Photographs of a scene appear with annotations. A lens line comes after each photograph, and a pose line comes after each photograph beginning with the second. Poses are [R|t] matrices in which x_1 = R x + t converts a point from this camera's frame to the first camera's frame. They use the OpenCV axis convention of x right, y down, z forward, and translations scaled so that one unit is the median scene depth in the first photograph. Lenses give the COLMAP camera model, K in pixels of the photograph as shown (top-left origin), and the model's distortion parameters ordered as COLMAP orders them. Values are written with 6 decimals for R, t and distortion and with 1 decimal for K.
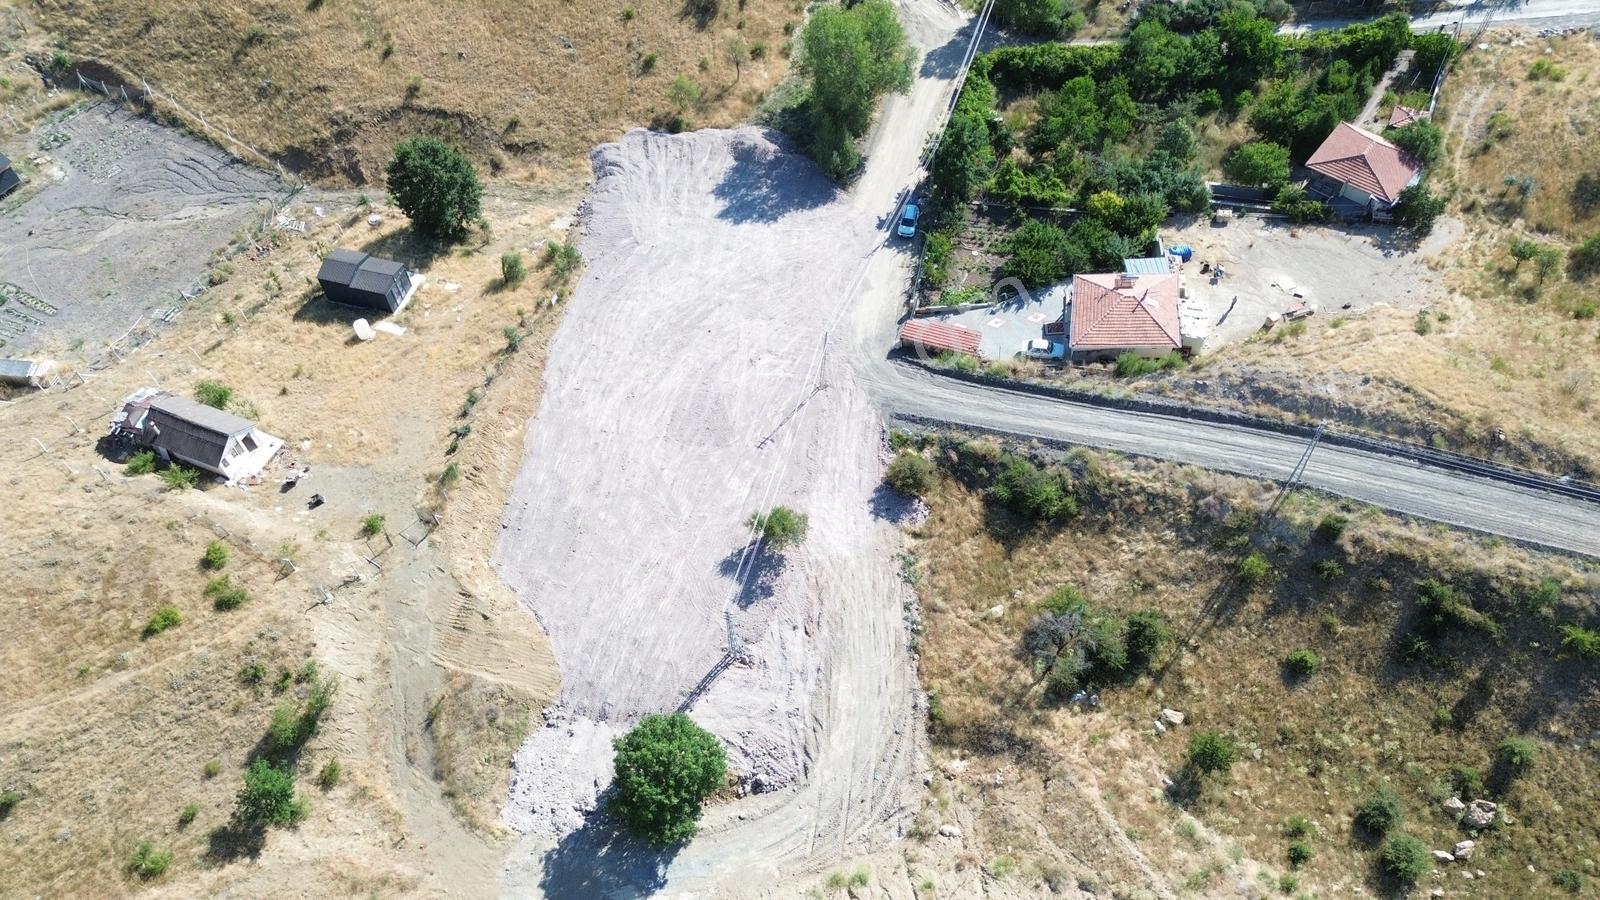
lens RADIAL K [[1132.6, 0, 808.3], [0, 1132.6, 449.6], [0, 0, 1]] dist [0.074943, -0.072694]
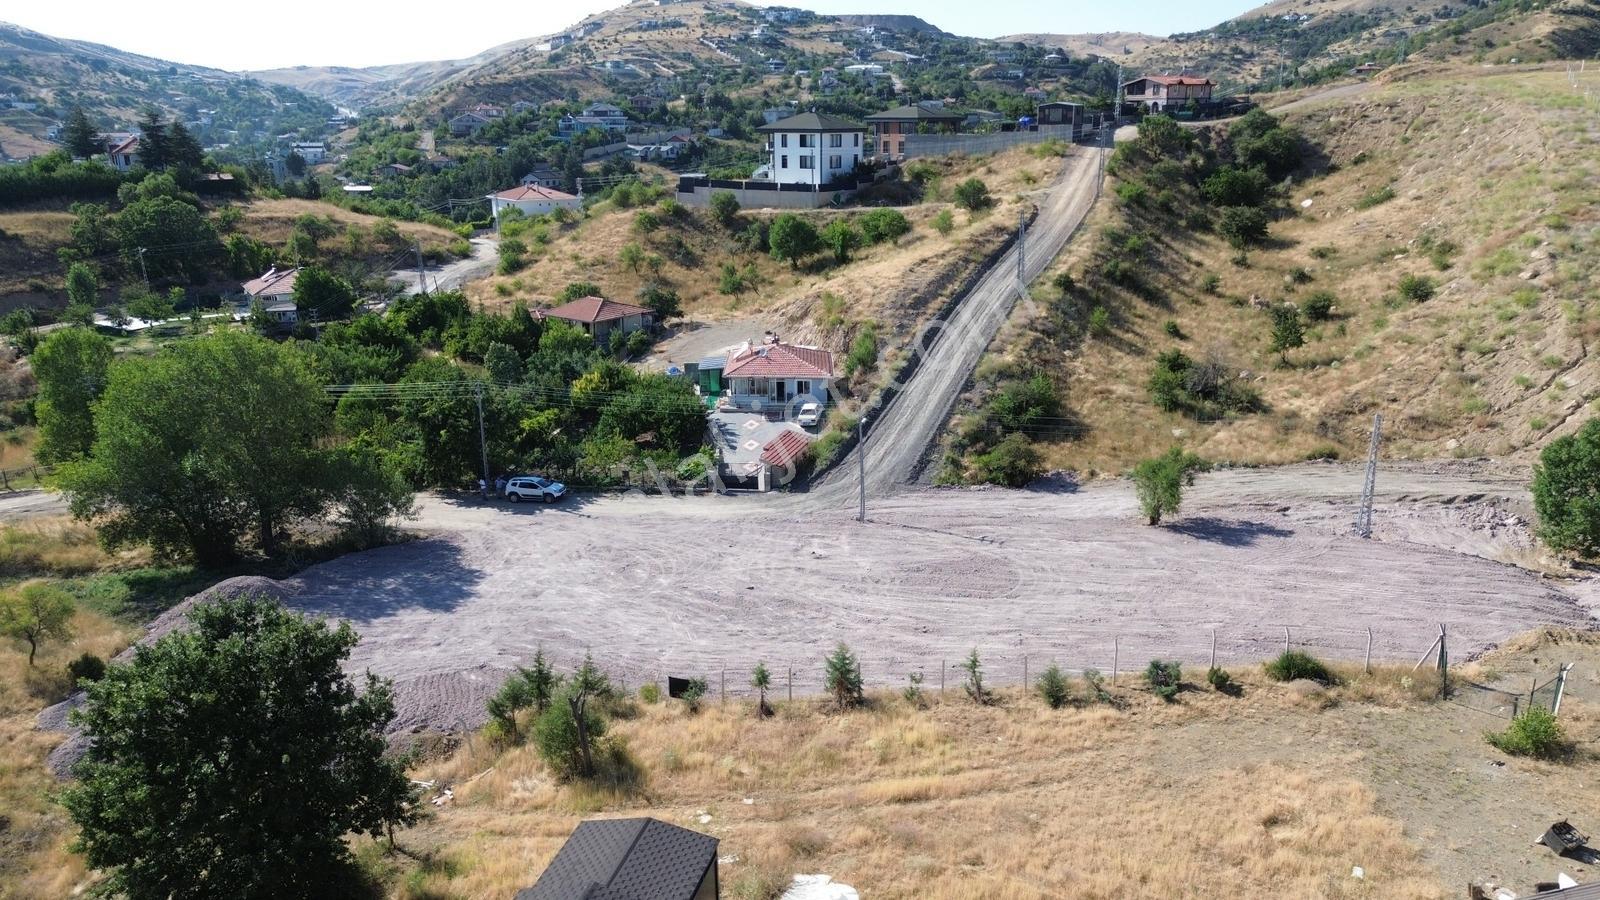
lens RADIAL K [[1132.6, 0, 808.3], [0, 1132.6, 449.6], [0, 0, 1]] dist [0.074943, -0.072694]
pose [[-0.019845, -0.271619, 0.962200, -0.592717], [0.822114, 0.543253, 0.170310, -0.209662], [-0.568977, 0.794418, 0.212521, 0.799815]]
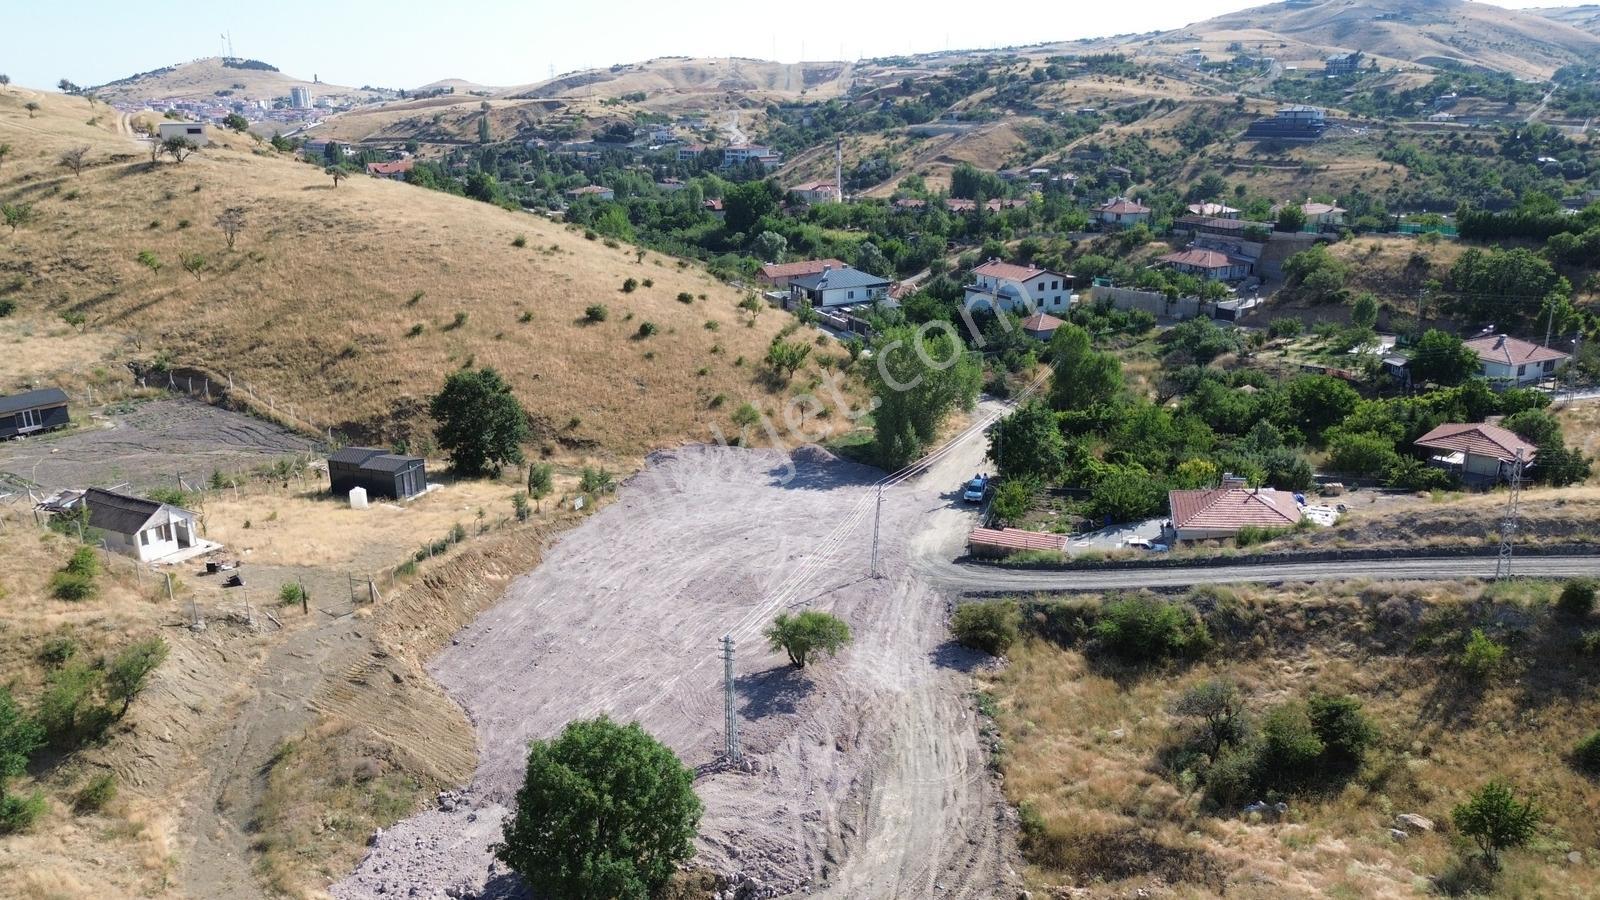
lens RADIAL K [[1132.6, 0, 808.3], [0, 1132.6, 449.6], [0, 0, 1]] dist [0.074943, -0.072694]
pose [[0.996933, 0.027155, -0.073397, 0.021208], [-0.066343, 0.790715, -0.608579, 0.358824], [0.041511, 0.611582, 0.790092, 0.272517]]
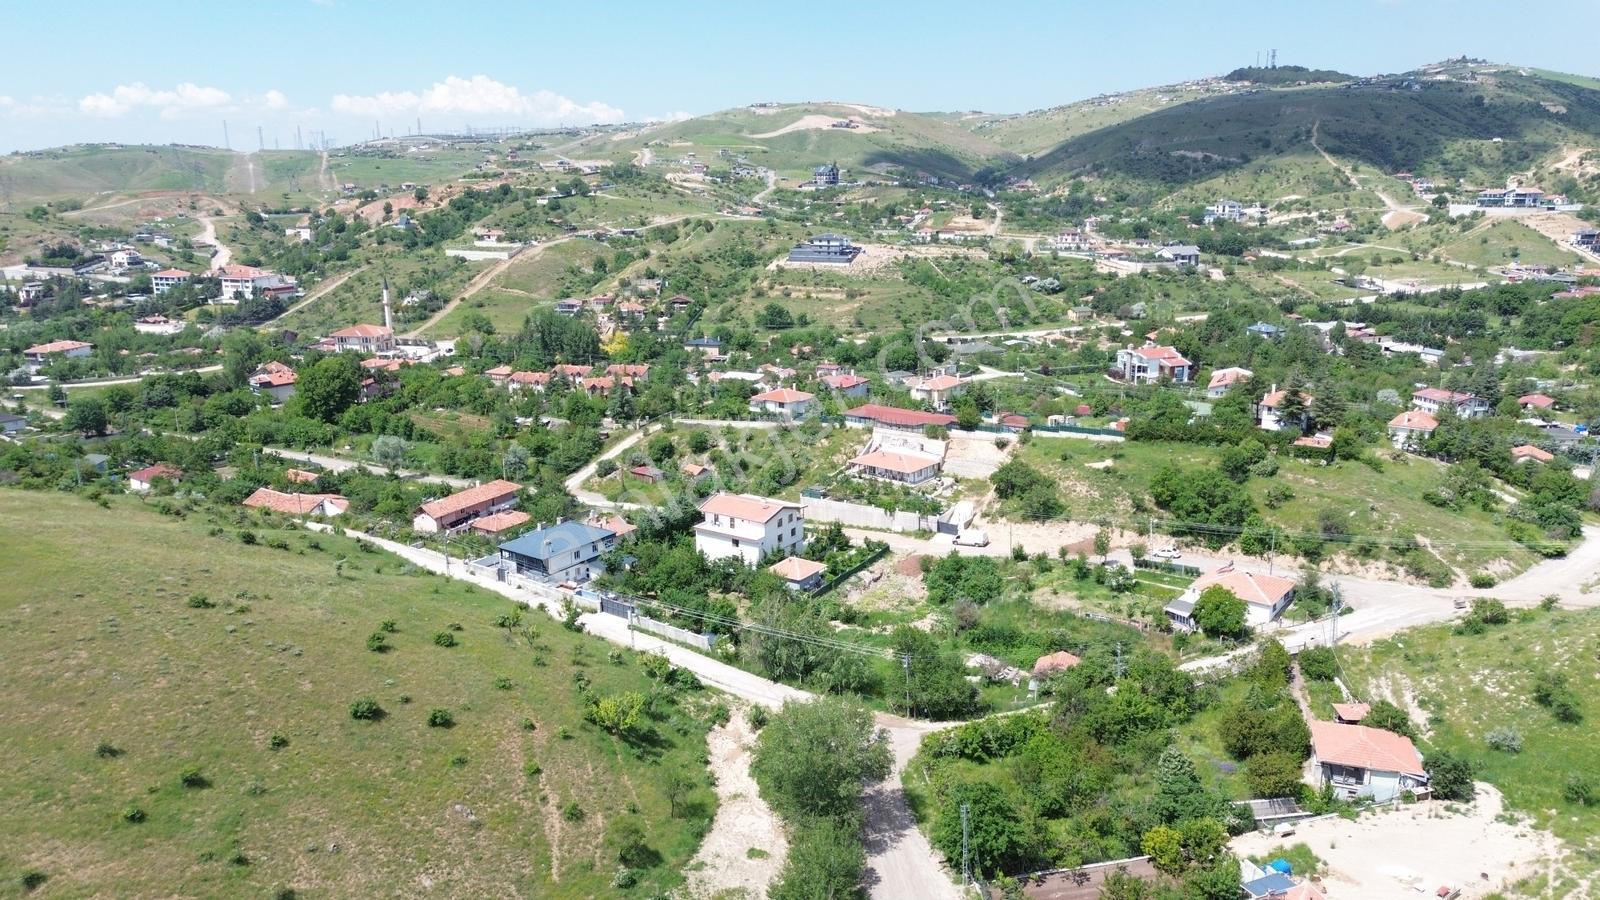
lens RADIAL K [[1132.2, 0, 807.3], [0, 1132.2, 452.9], [0, 0, 1]] dist [0.082219, -0.086289]
pose [[0.935370, -0.086178, 0.343011, -0.281362], [0.290144, 0.741568, -0.604892, 0.017430], [-0.202238, 0.665320, 0.718644, 0.240178]]
